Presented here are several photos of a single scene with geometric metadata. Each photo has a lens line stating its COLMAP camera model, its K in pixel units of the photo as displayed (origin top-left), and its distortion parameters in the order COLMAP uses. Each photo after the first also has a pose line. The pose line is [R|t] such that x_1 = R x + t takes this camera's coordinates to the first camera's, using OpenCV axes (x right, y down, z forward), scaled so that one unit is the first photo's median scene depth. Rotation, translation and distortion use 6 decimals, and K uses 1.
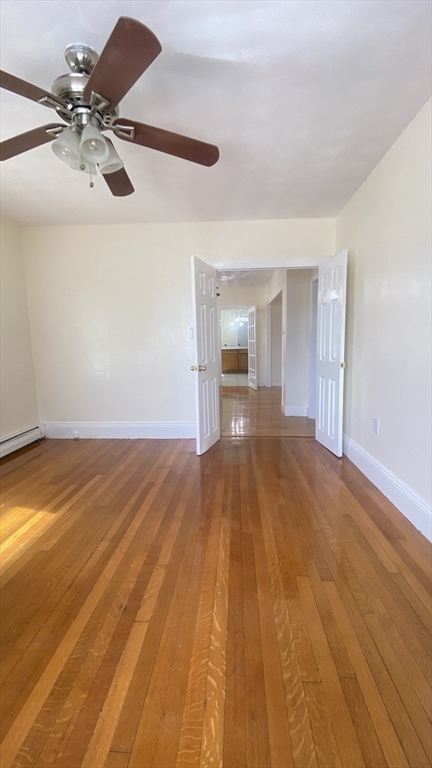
lens RADIAL K [[314.3, 0, 218.8], [0, 314.3, 381.6], [0, 0, 1]] dist [0.000633, -0.007242]
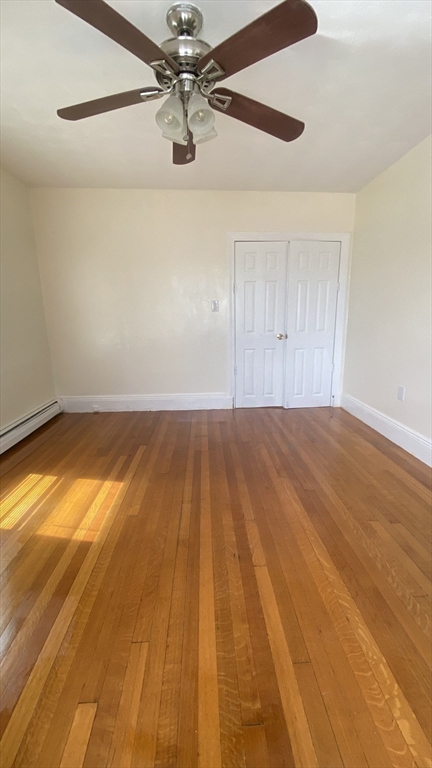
lens RADIAL K [[314.3, 0, 217.9], [0, 314.3, 379.8], [0, 0, 1]] dist [0.000633, -0.007242]
pose [[0.994000, -0.015681, 0.108252, -0.344666], [0.006636, 0.996493, 0.083417, -0.003261], [-0.109180, -0.082199, 0.990618, -0.040739]]
